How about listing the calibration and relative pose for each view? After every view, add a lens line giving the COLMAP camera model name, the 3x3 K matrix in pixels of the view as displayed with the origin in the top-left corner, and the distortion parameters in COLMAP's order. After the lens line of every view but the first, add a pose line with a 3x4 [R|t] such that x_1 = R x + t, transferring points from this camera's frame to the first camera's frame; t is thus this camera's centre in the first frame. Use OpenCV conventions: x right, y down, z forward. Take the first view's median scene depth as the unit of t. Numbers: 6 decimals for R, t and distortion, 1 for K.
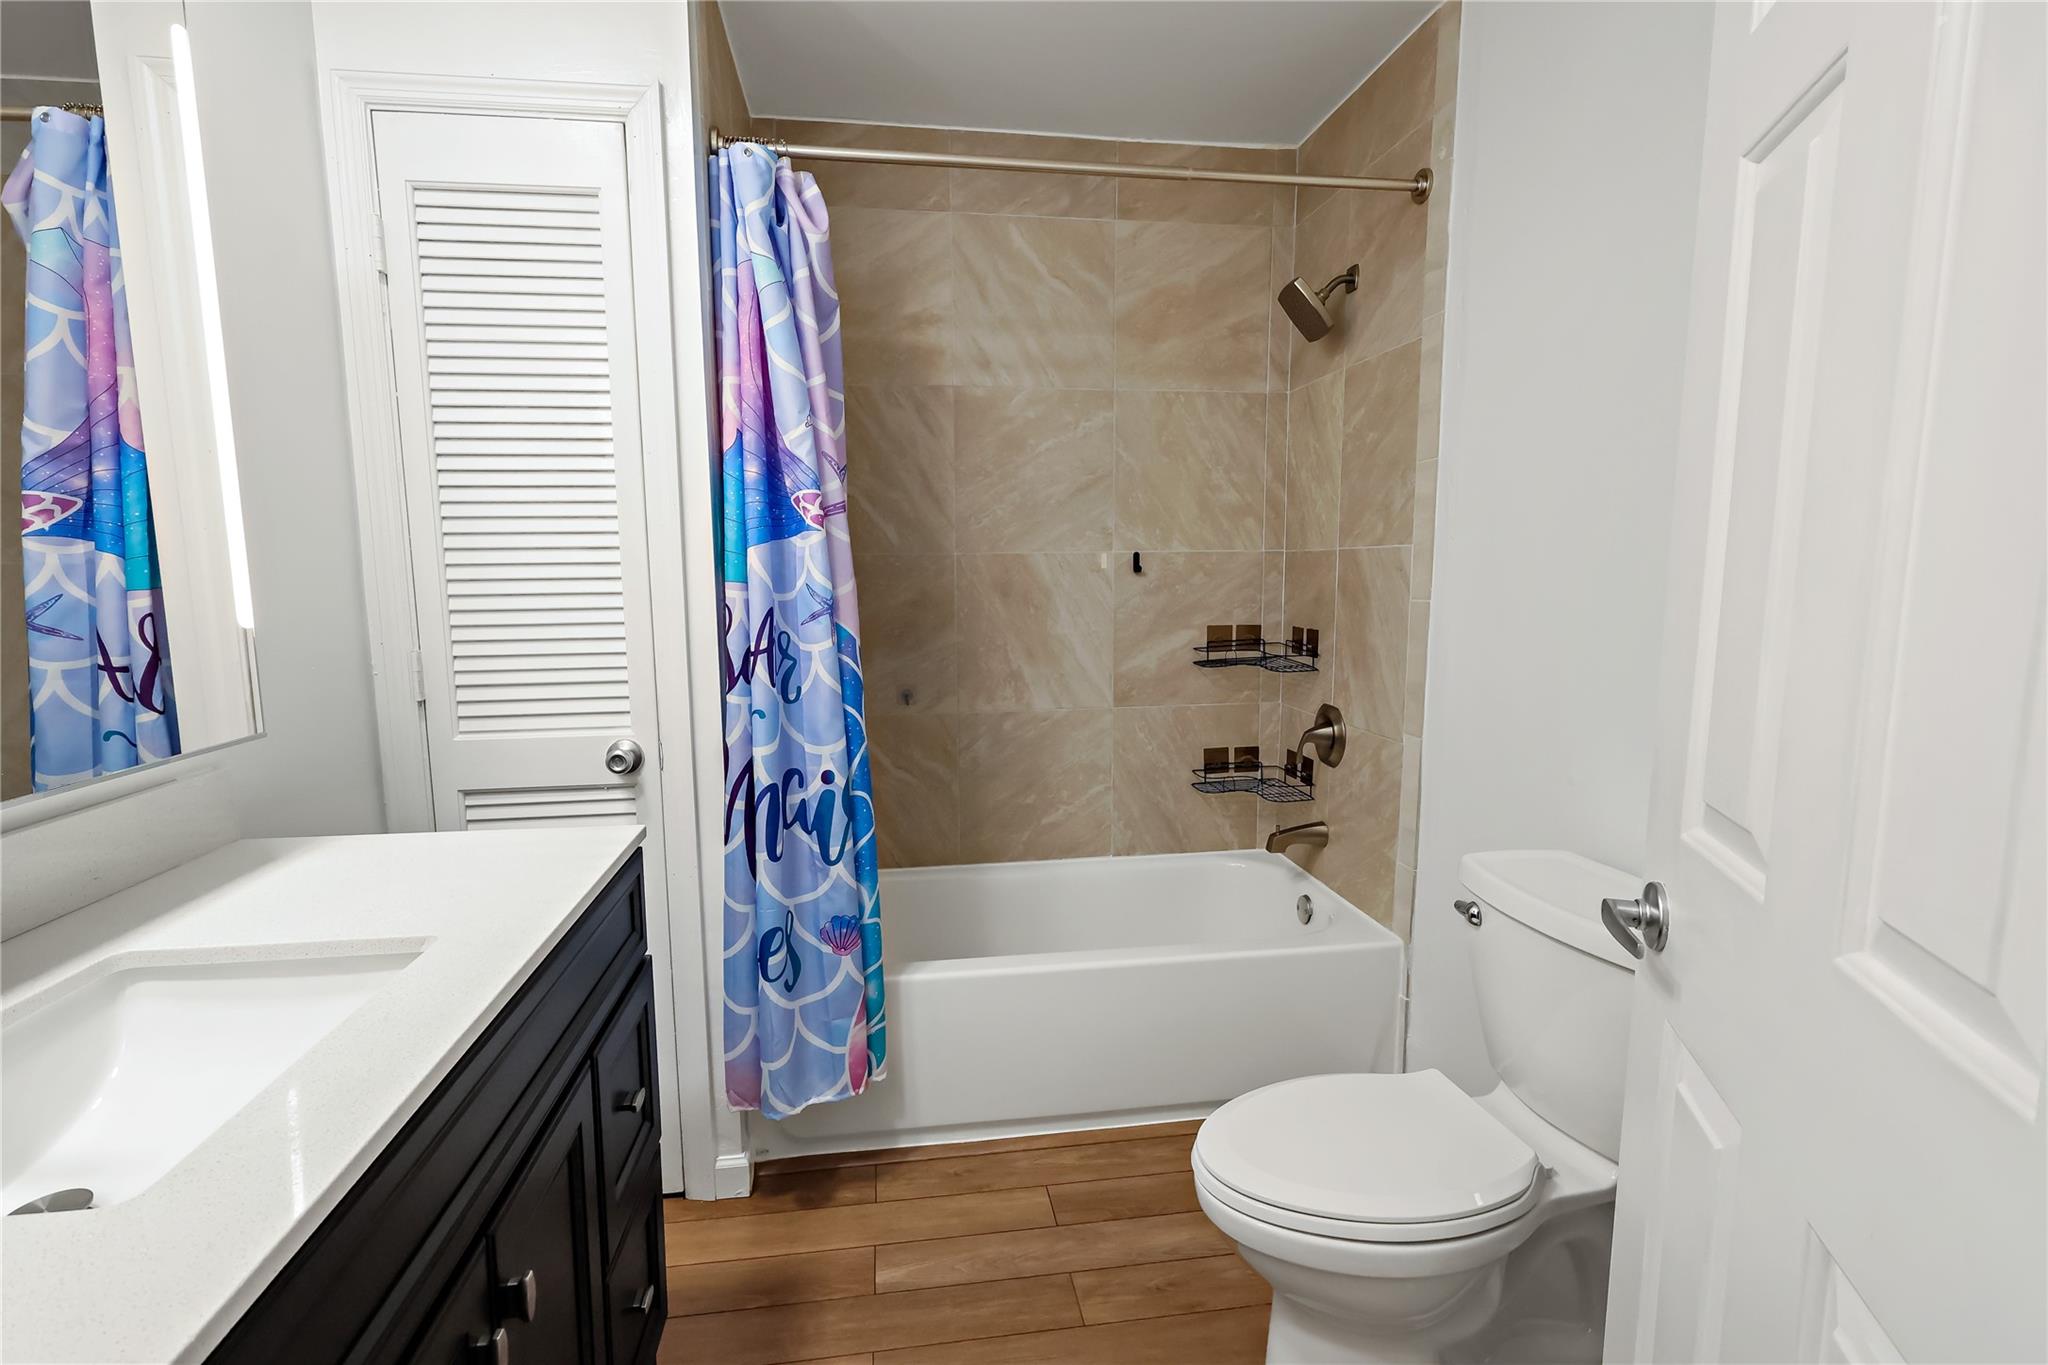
lens RADIAL K [[960.3, 0, 1018.7], [0, 960.3, 686.6], [0, 0, 1]] dist [-0.002910, 0.000484]
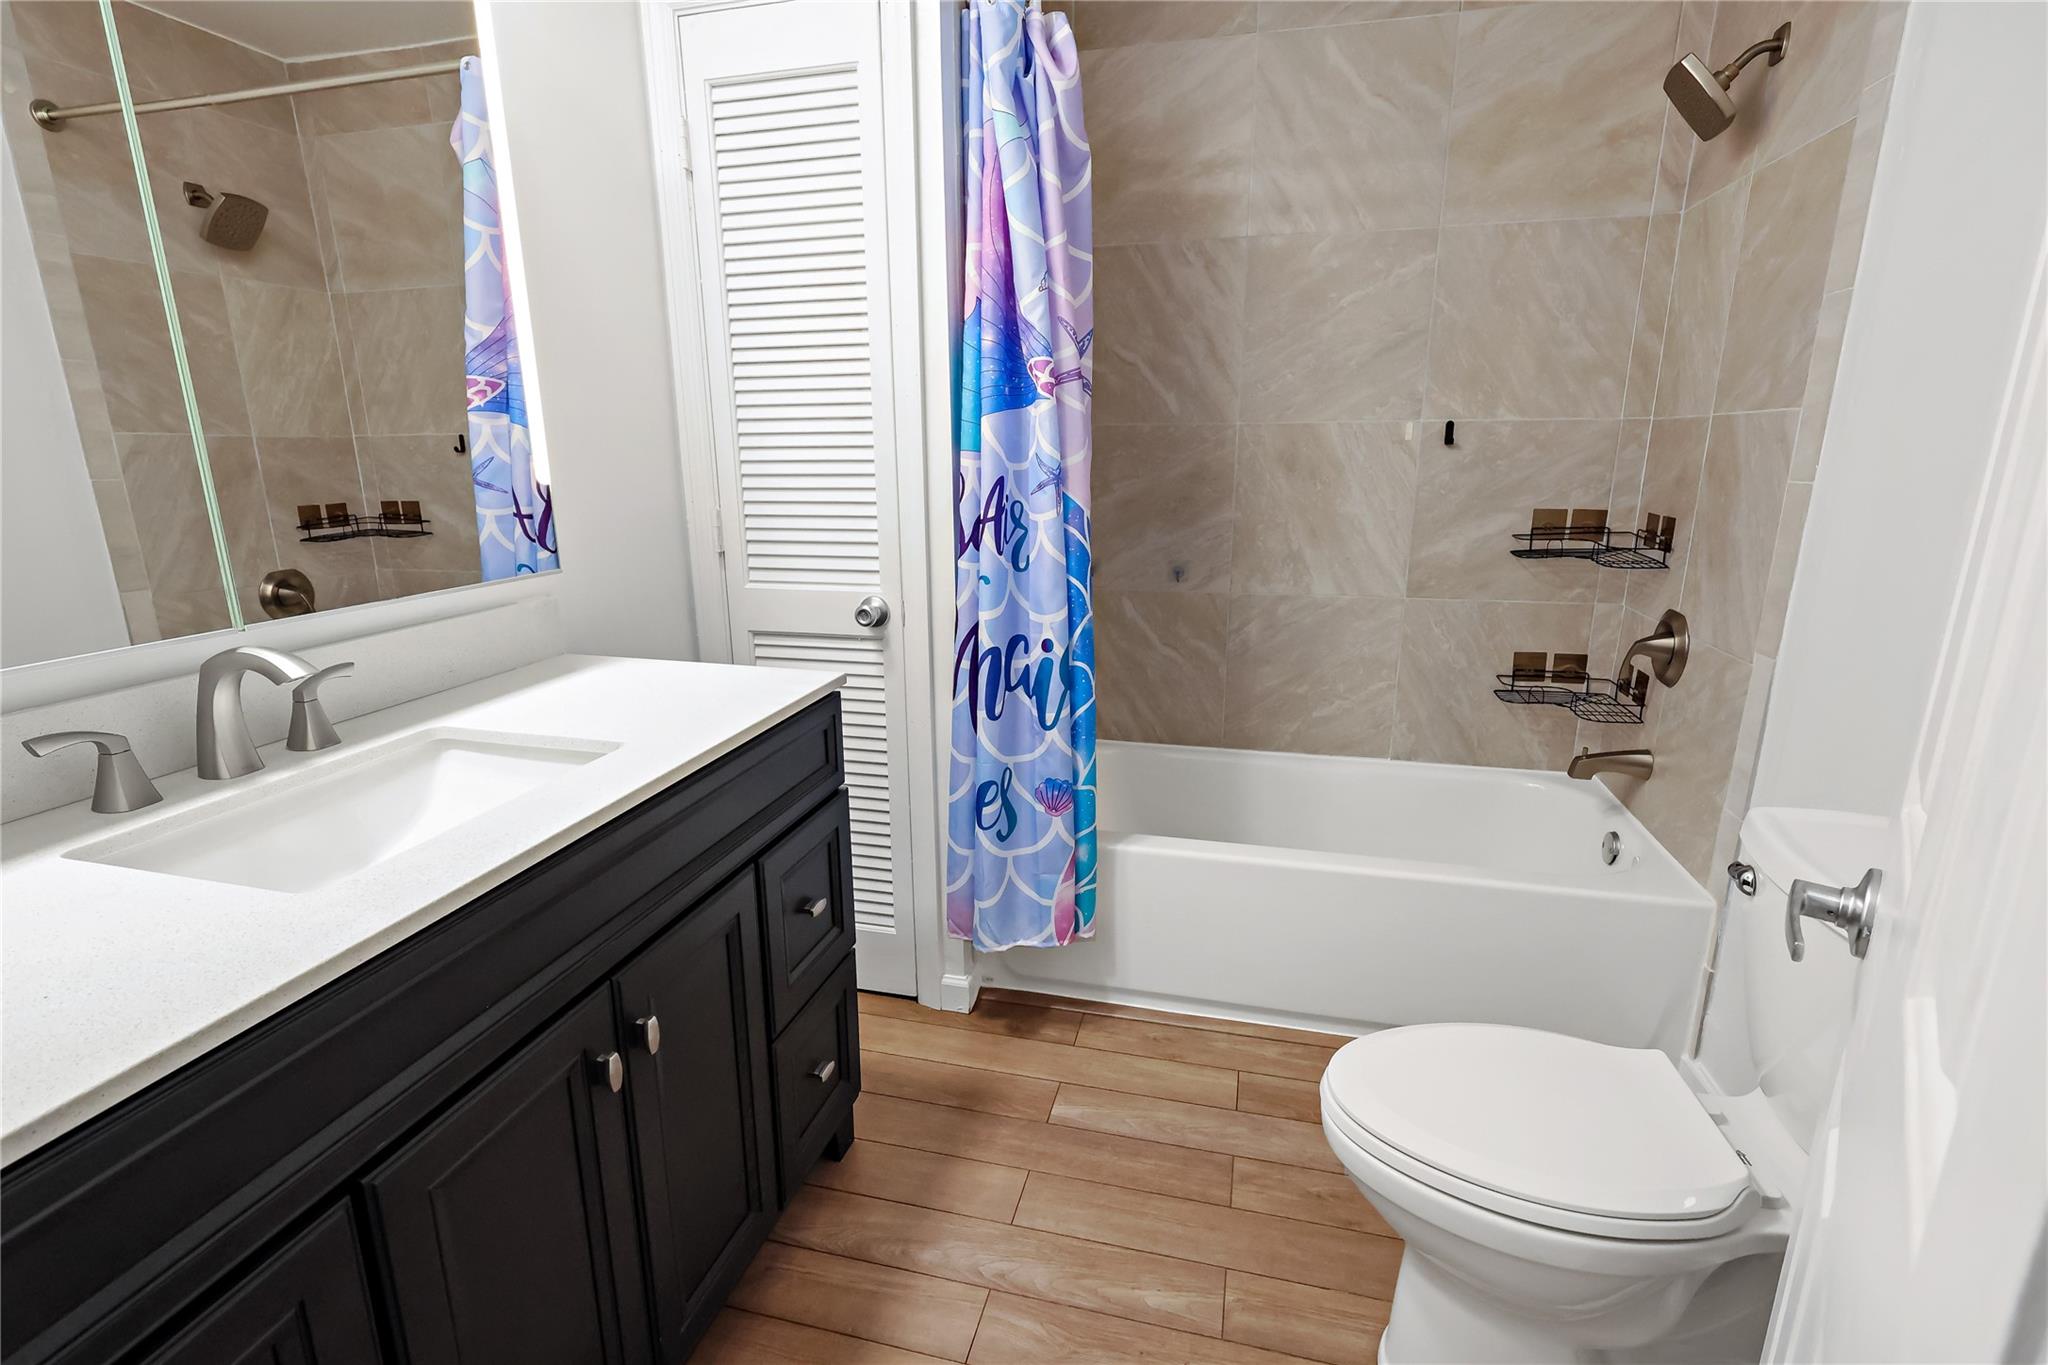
lens RADIAL K [[952.8, 0, 1024.0], [0, 952.8, 682.5], [0, 0, 1]] dist [-0.000804, 0.000470]
pose [[0.922376, 0.096951, -0.373930, 0.160606], [-0.050157, 0.989856, 0.132924, -0.000894], [0.383024, -0.103851, 0.917882, 0.047848]]
